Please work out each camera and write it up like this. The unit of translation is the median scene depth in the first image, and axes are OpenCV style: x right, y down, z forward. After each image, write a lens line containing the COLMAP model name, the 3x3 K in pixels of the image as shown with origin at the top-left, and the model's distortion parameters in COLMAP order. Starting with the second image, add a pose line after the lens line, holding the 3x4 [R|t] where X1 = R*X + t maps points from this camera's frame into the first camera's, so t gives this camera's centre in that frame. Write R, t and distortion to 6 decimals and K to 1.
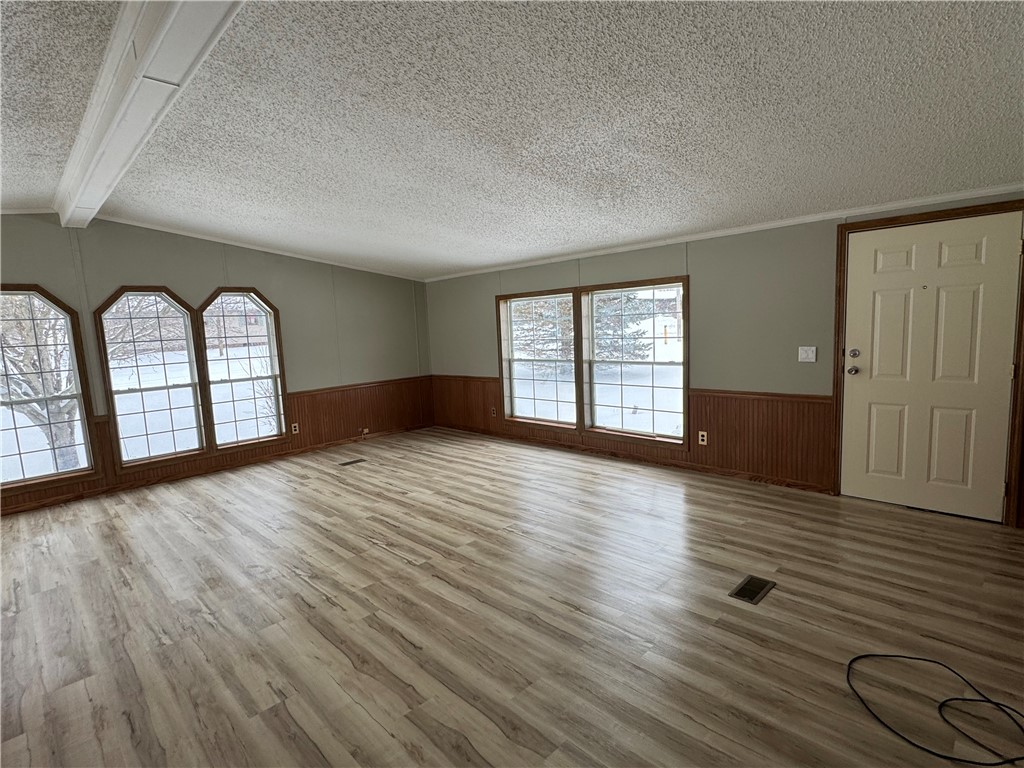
lens RADIAL K [[512.6, 0, 512.0], [0, 512.6, 384.0], [0, 0, 1]] dist [-0.003553, 0.000048]
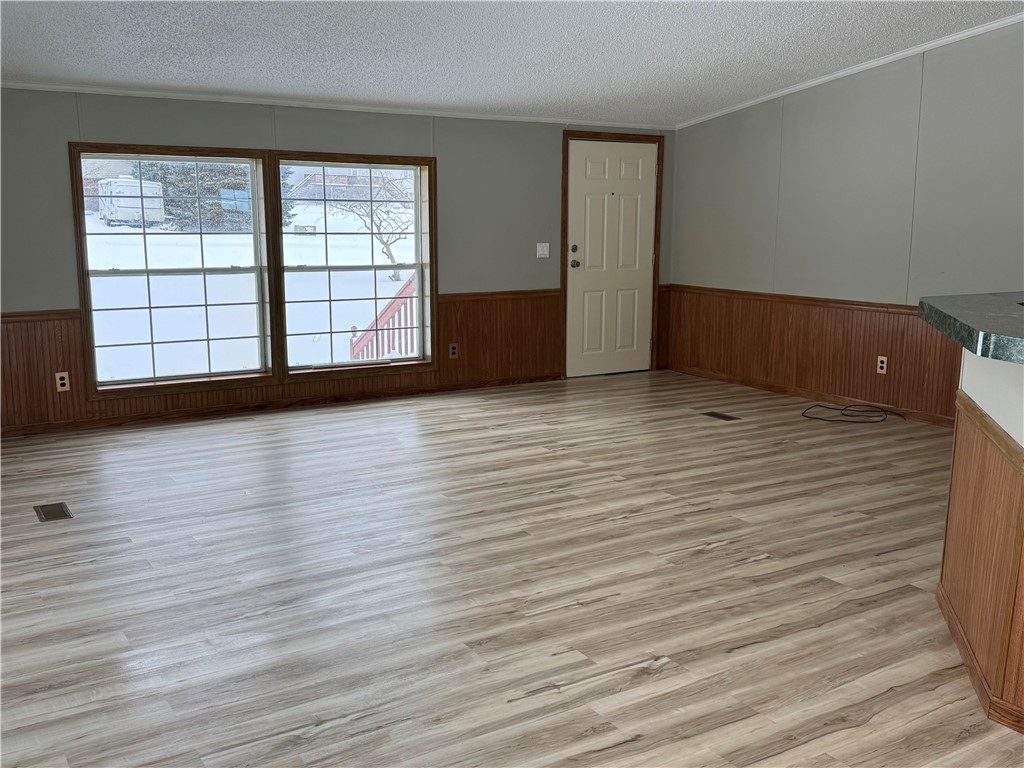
lens RADIAL K [[997.9, 0, 512.0], [0, 997.9, 384.0], [0, 0, 1]] dist [0.167626, -0.327331]
pose [[0.228381, -0.124486, 0.965580, -1.596389], [0.091438, 0.990150, 0.106027, -0.010918], [-0.969268, 0.064076, 0.237514, 0.649392]]
